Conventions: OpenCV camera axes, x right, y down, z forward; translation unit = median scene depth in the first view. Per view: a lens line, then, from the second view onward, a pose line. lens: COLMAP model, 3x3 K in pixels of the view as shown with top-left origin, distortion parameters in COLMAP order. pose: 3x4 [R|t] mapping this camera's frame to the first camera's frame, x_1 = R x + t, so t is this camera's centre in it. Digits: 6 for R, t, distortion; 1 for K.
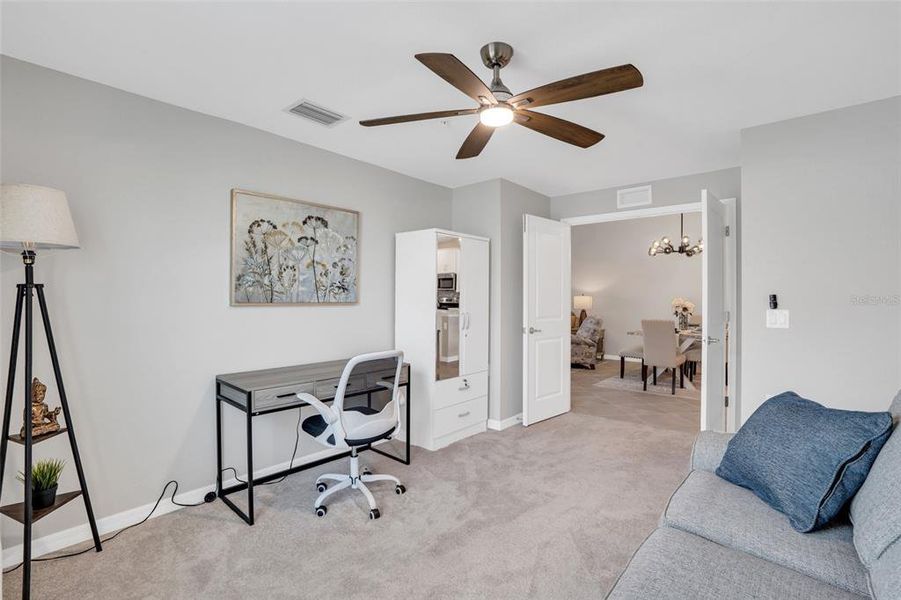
lens RADIAL K [[423.8, 0, 450.5], [0, 423.8, 300.0], [0, 0, 1]] dist [-0.070229, 0.023494]
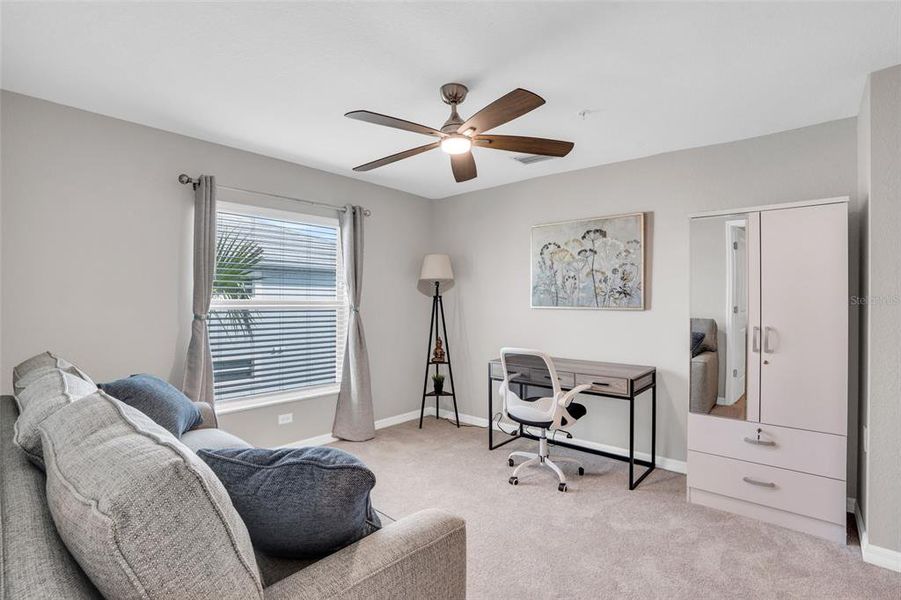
lens RADIAL K [[423.8, 0, 450.5], [0, 423.8, 300.0], [0, 0, 1]] dist [-0.070229, 0.023494]
pose [[-0.008860, -0.002927, -0.999956, 0.815427], [-0.010310, 0.999943, -0.002836, -0.005029], [0.999908, 0.010284, -0.008890, 0.645273]]
